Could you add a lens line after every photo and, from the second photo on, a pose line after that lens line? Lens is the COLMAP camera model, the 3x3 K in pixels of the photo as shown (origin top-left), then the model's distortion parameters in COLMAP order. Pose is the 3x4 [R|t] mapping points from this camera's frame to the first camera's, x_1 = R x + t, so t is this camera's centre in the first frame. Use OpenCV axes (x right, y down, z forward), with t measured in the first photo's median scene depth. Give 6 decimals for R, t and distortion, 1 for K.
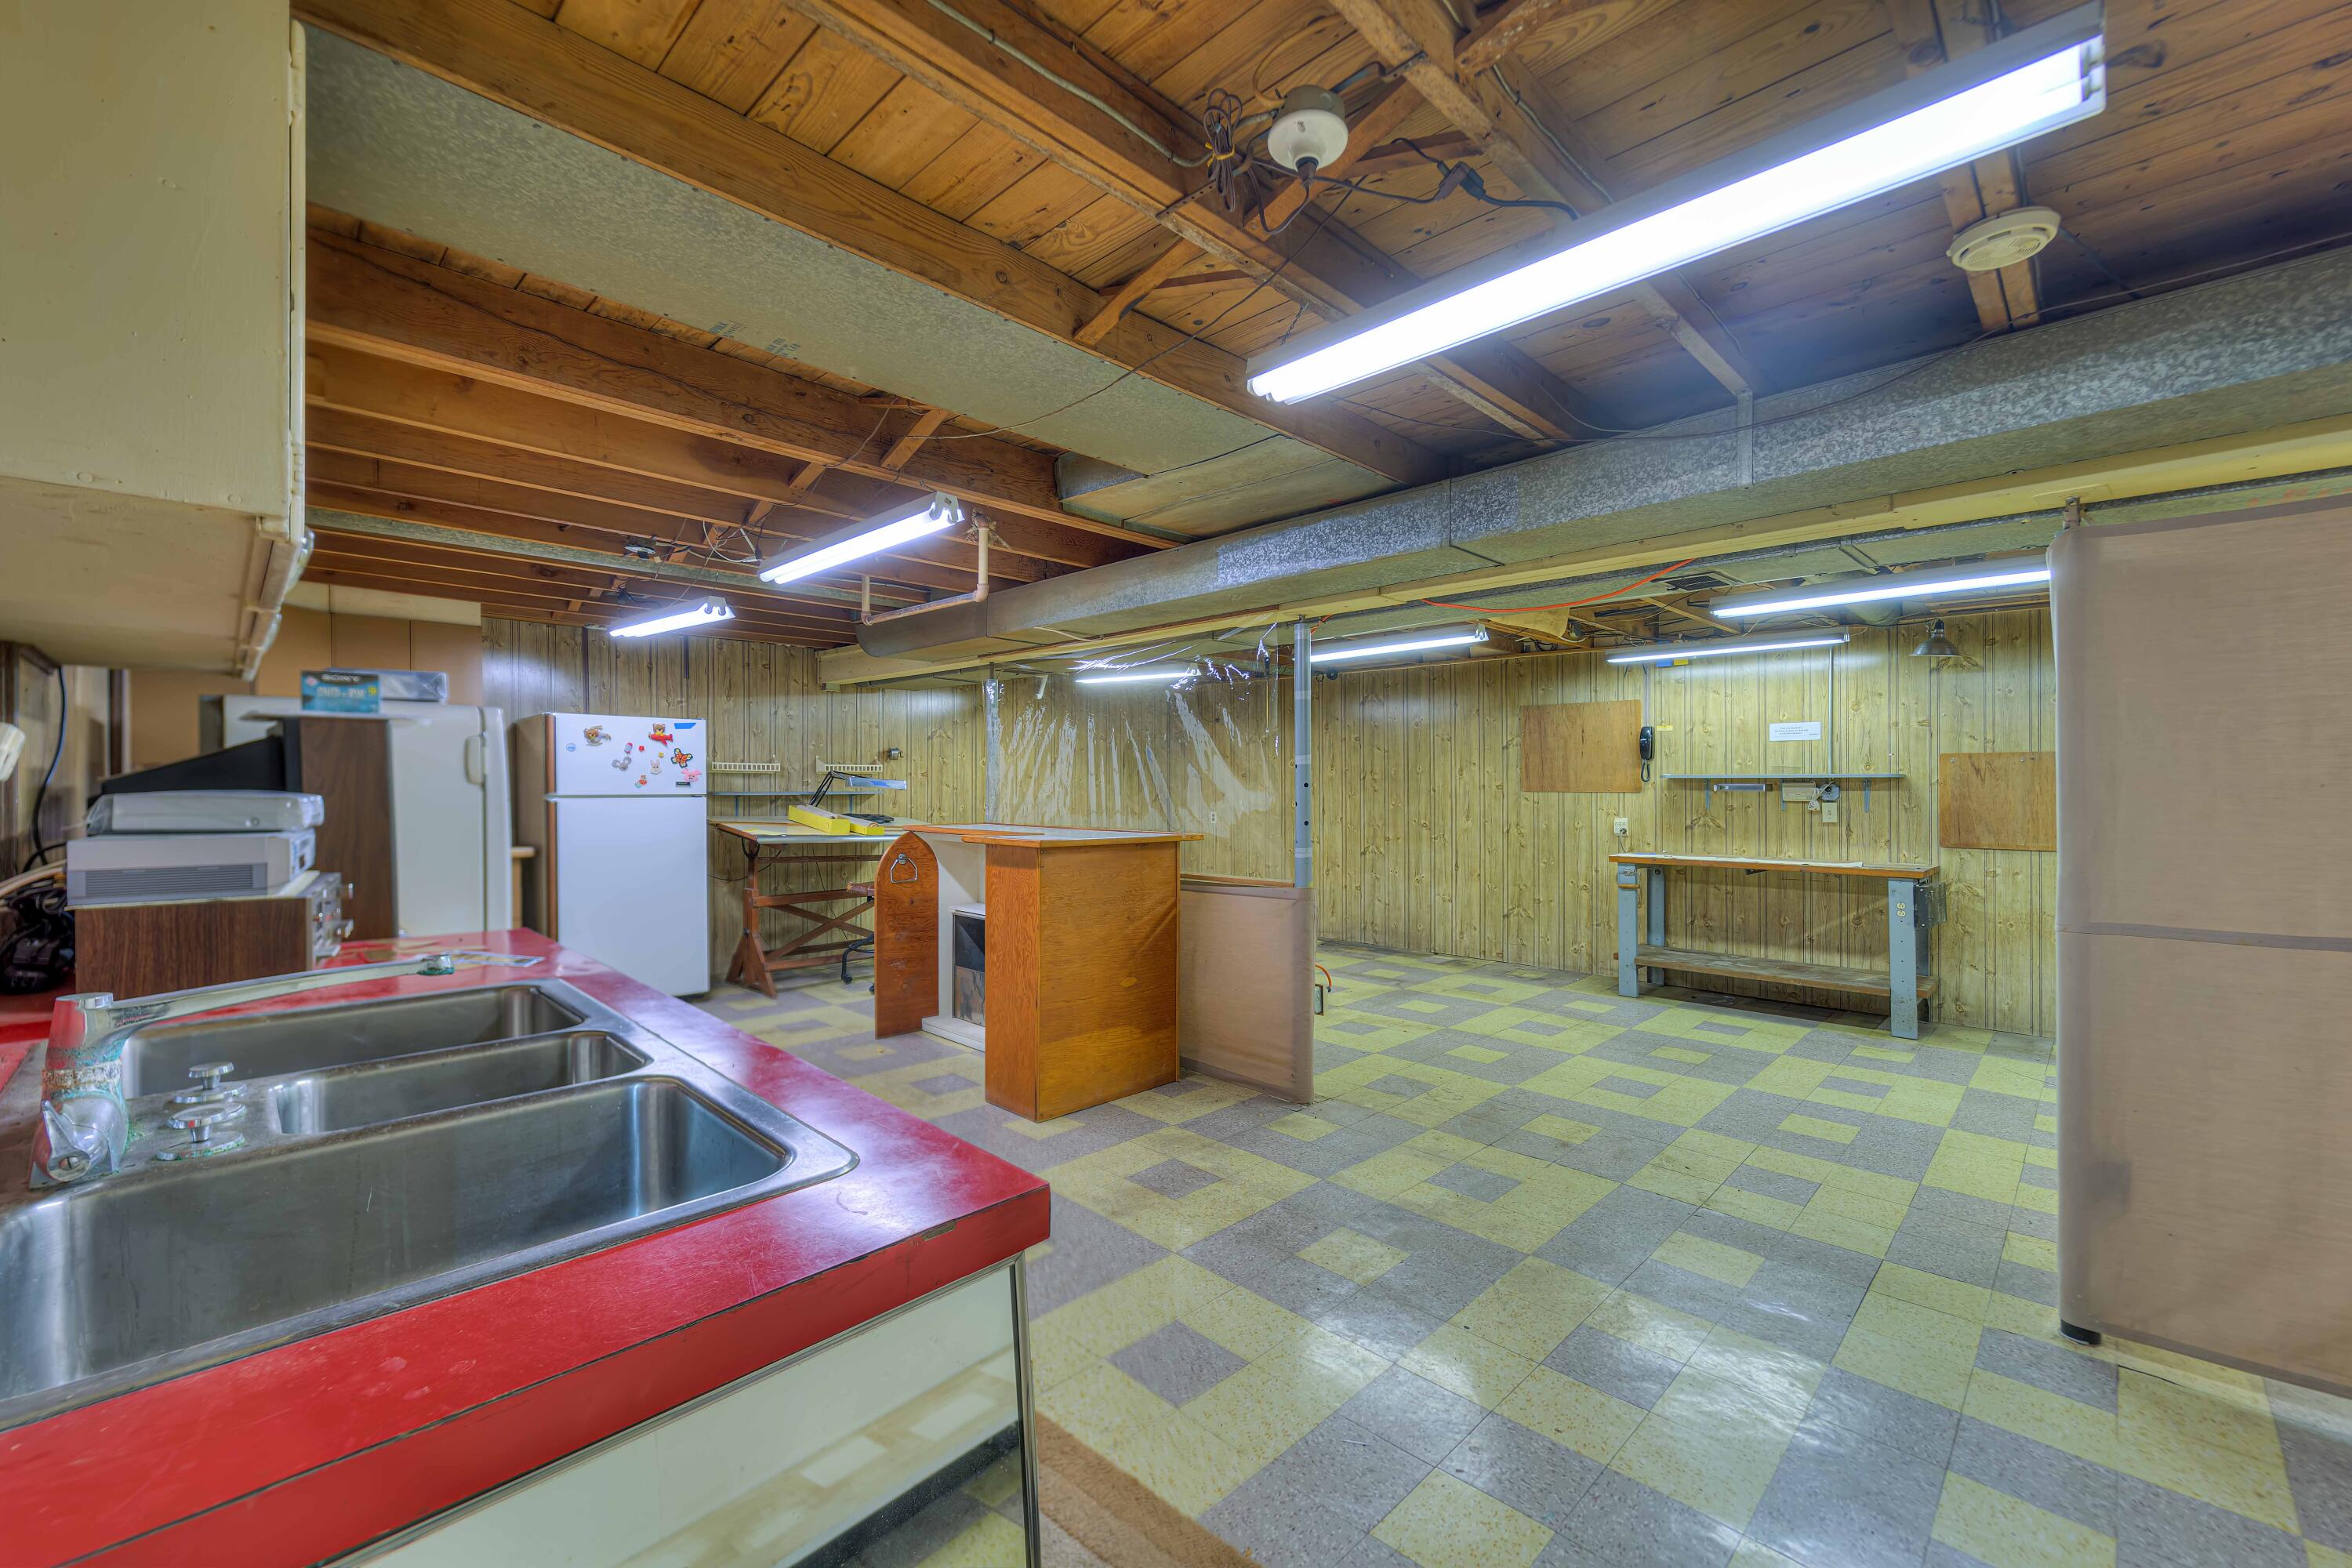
lens RADIAL K [[959.5, 0, 1171.5], [0, 959.5, 787.0], [0, 0, 1]] dist [-0.000638, 0.000312]
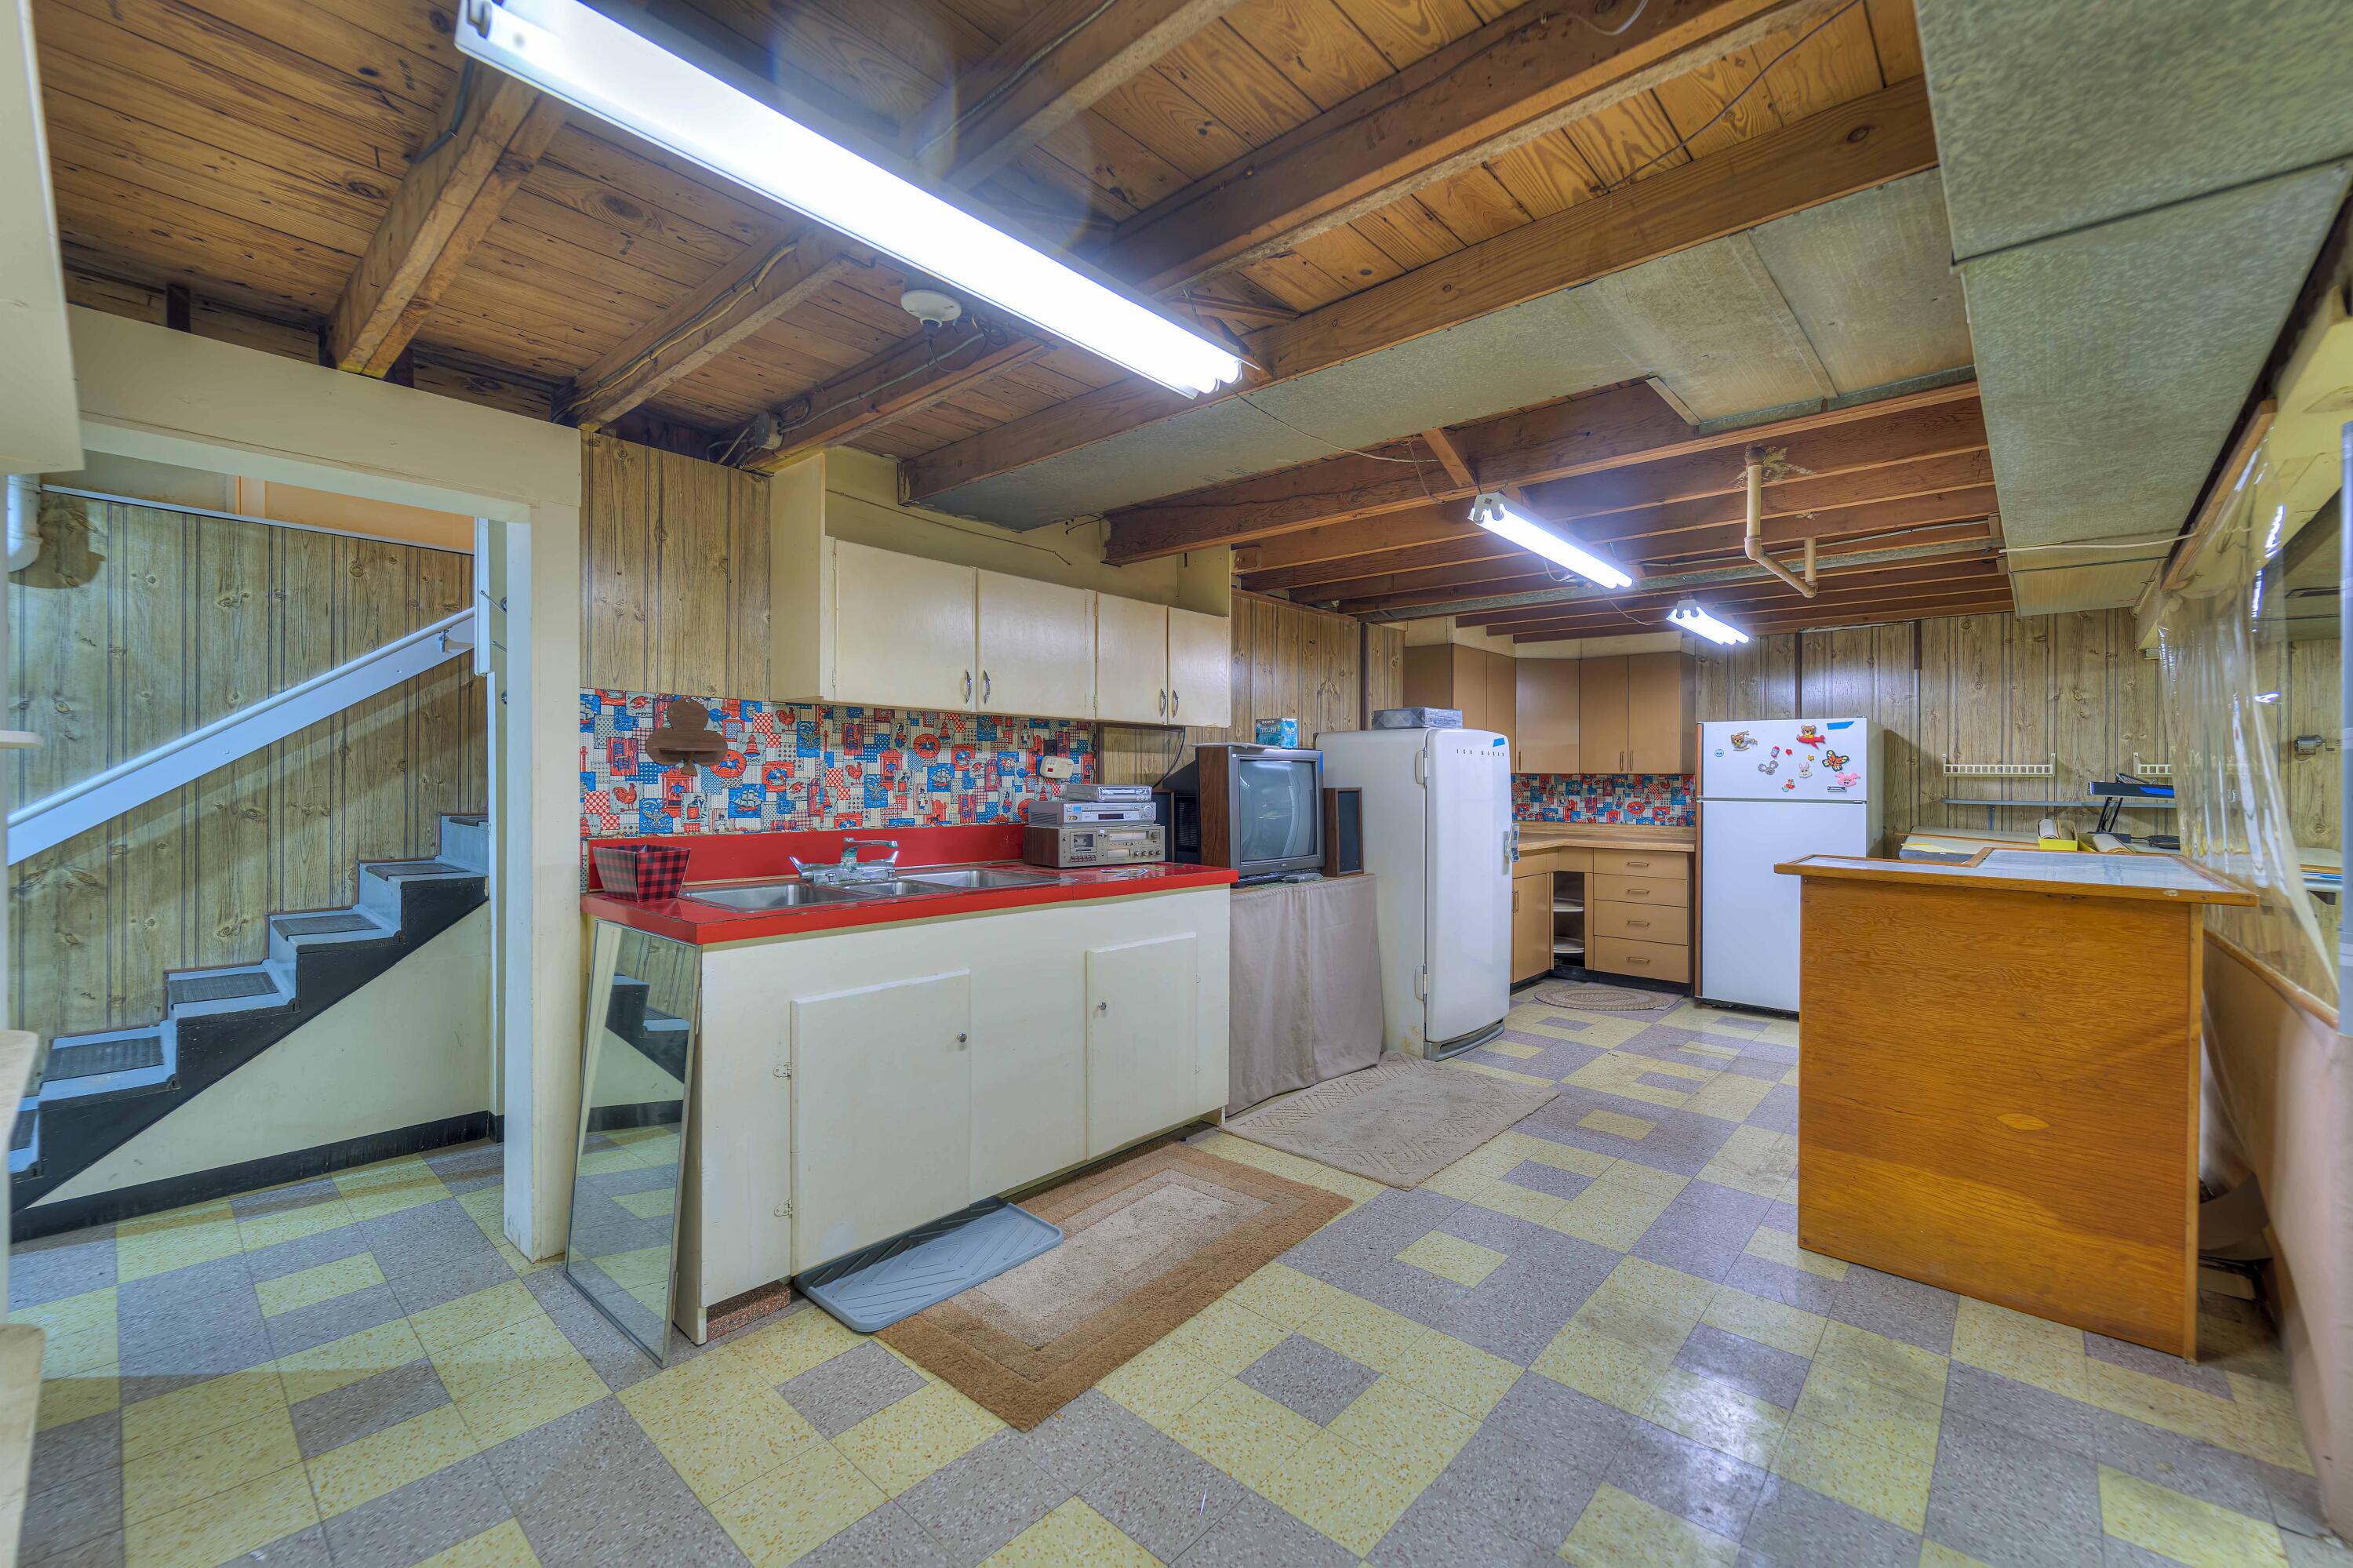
lens RADIAL K [[960.0, 0, 1172.0], [0, 960.0, 787.0], [0, 0, 1]] dist [-0.000638, 0.000312]
pose [[0.042826, 0.004745, -0.999071, 0.399174], [-0.014636, 0.999884, 0.004122, 0.000775], [0.998975, 0.014446, 0.042891, 0.335790]]
